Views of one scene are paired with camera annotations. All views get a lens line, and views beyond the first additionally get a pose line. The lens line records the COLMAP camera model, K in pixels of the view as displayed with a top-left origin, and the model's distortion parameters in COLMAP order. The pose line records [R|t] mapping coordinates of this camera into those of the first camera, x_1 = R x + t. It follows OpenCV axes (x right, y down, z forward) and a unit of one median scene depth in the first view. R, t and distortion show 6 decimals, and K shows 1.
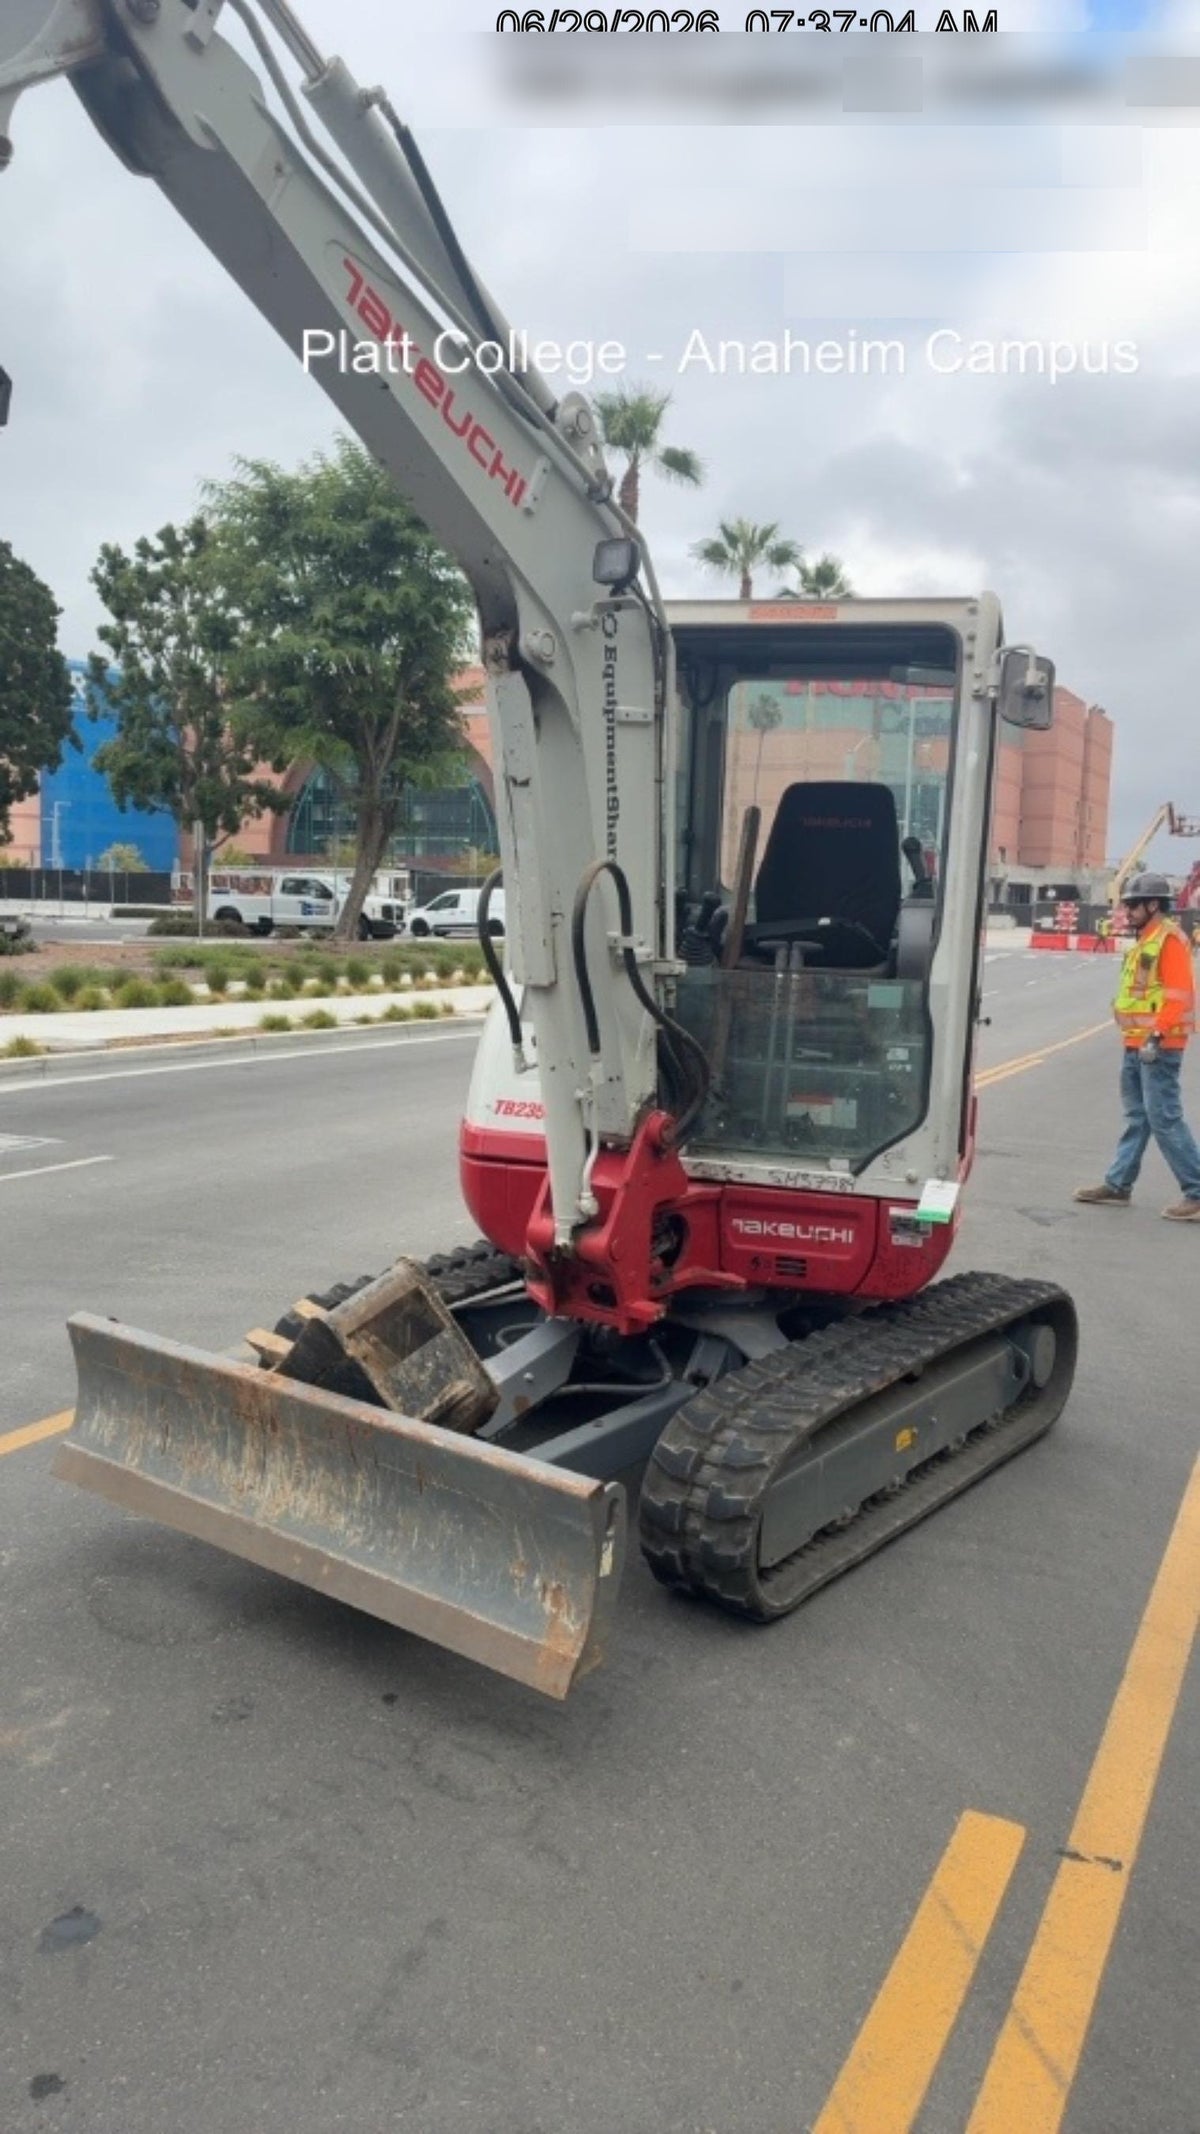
lens RADIAL K [[1872.8, 0, 600.0], [0, 1872.8, 1067.0], [0, 0, 1]] dist [0.054406, -0.070898]
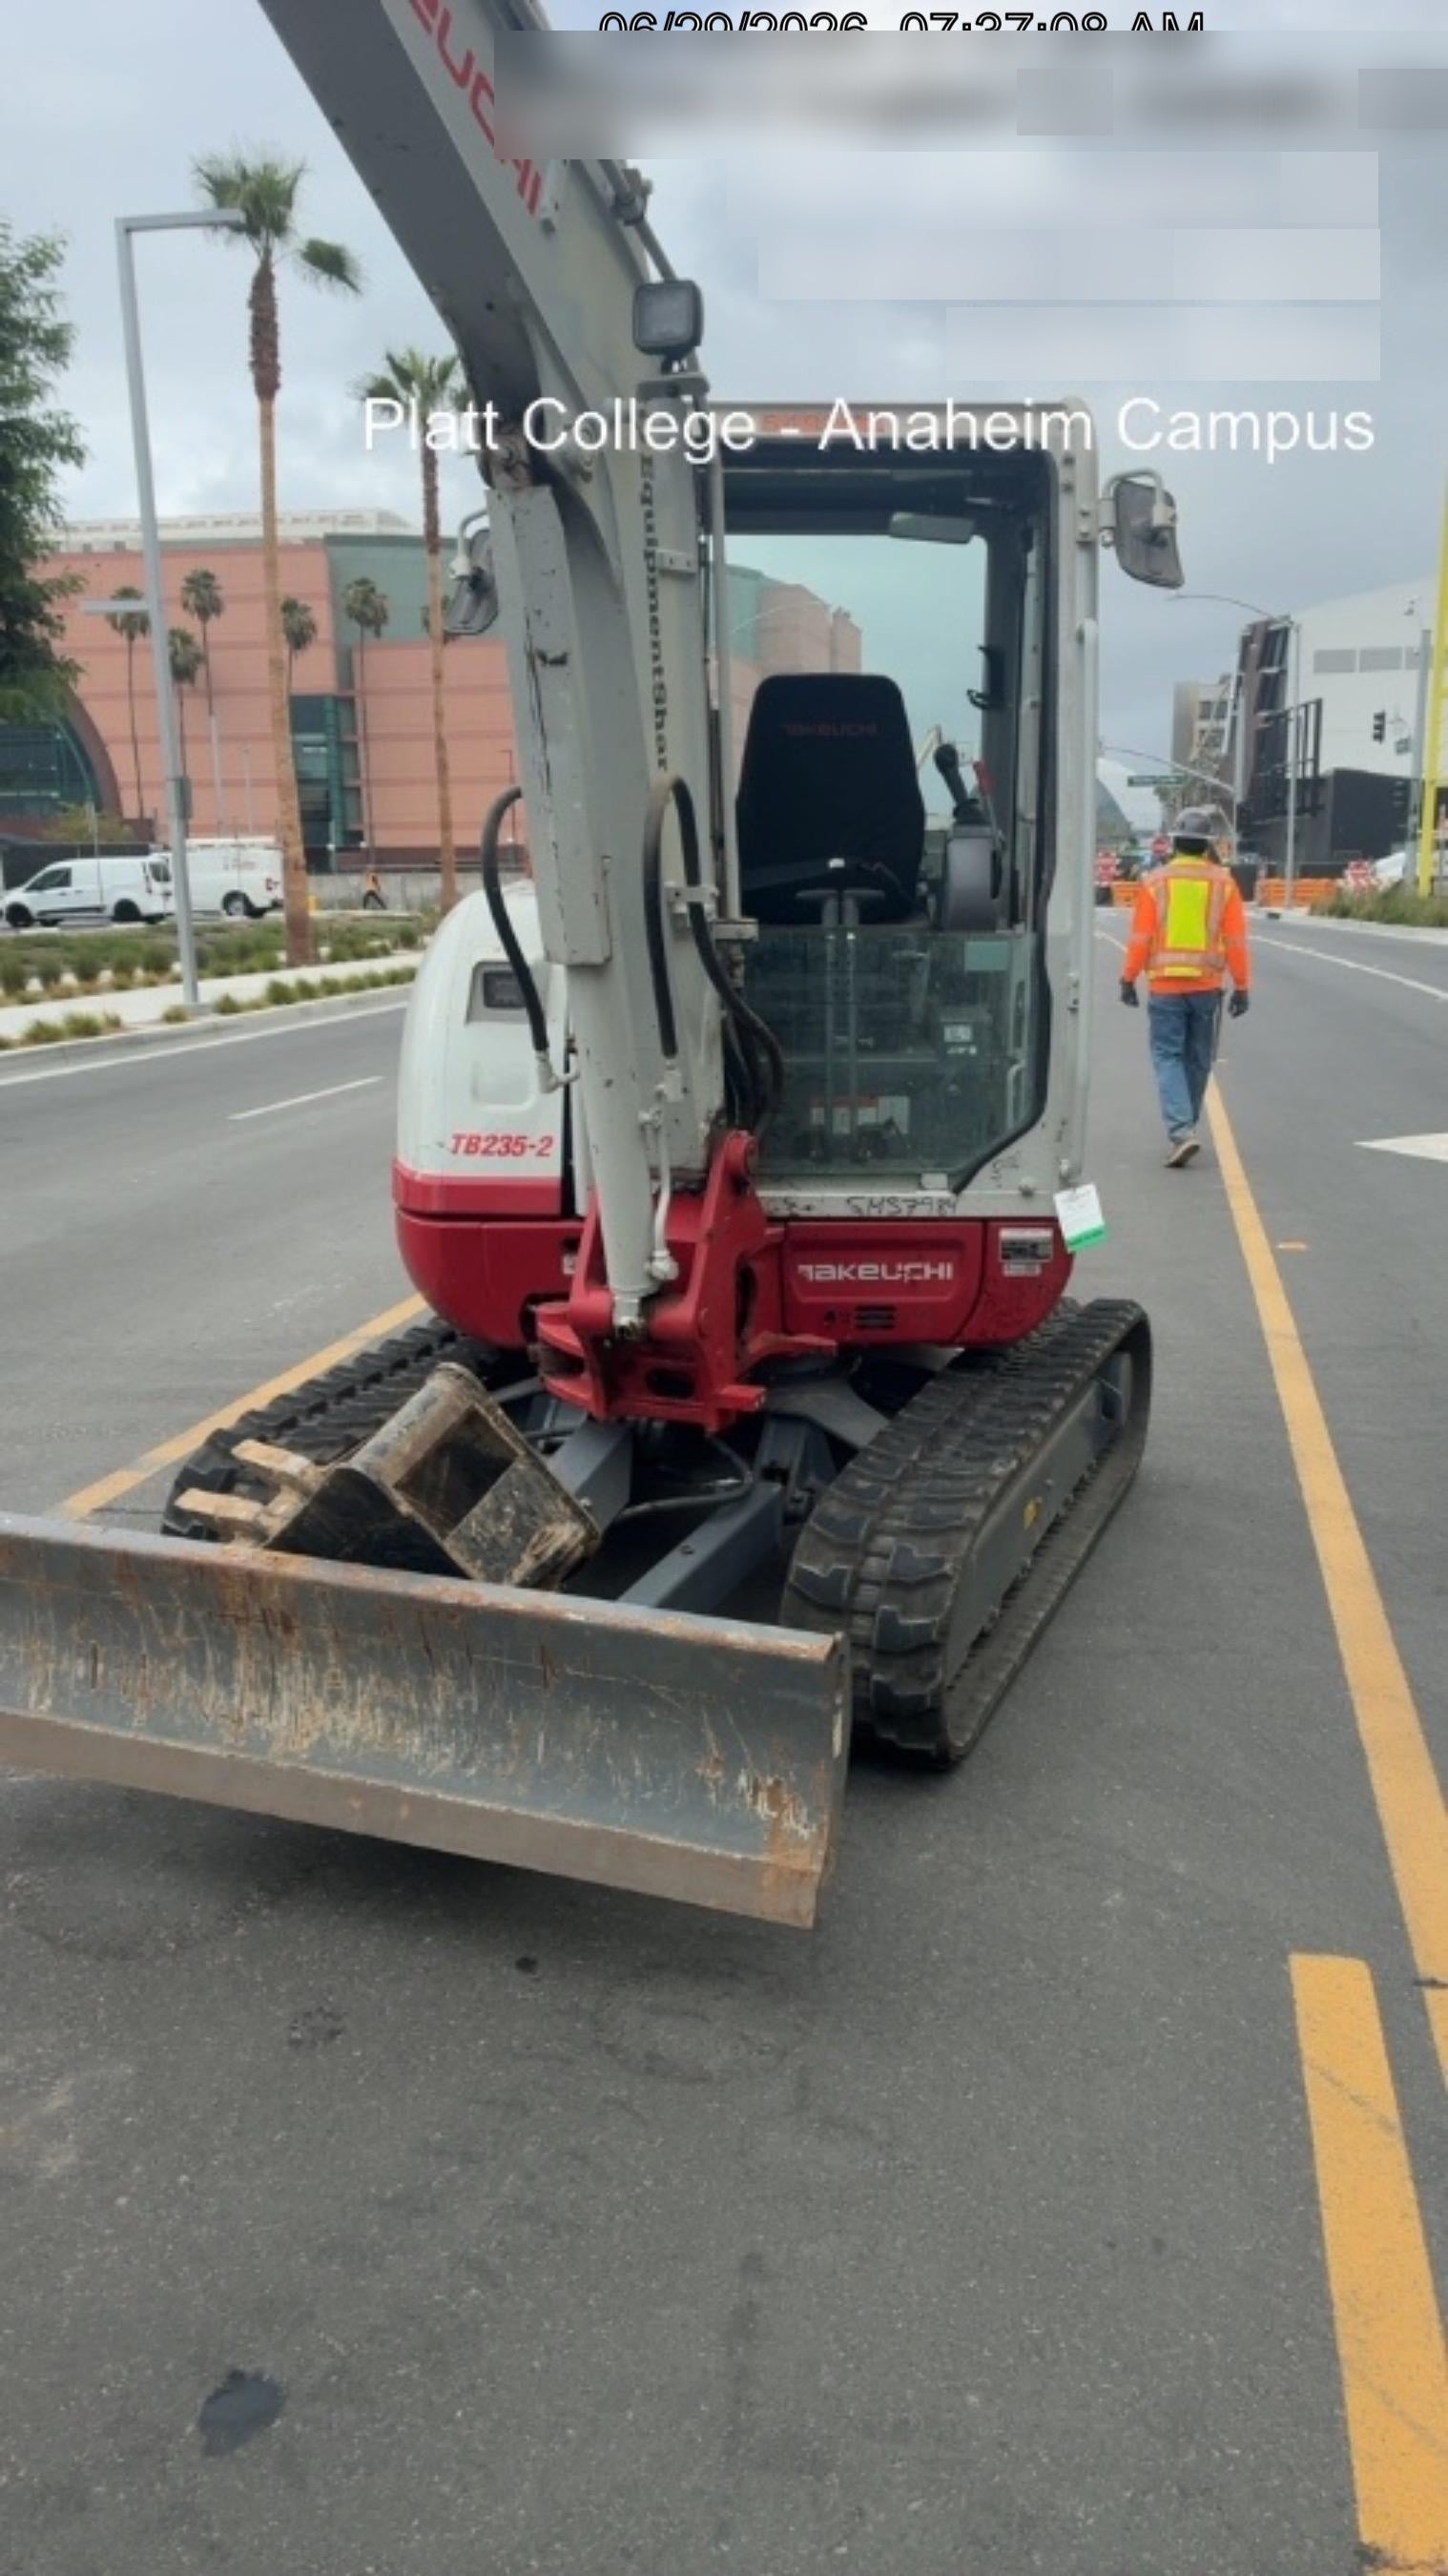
lens RADIAL K [[2045.6, 0, 725.7], [0, 2045.6, 1380.0], [0, 0, 1]] dist [0.049477, -0.051869]
pose [[0.939245, -0.119256, 0.321865, -0.249686], [0.069745, 0.984450, 0.161228, -0.010118], [-0.336087, -0.128984, 0.932957, 0.241611]]
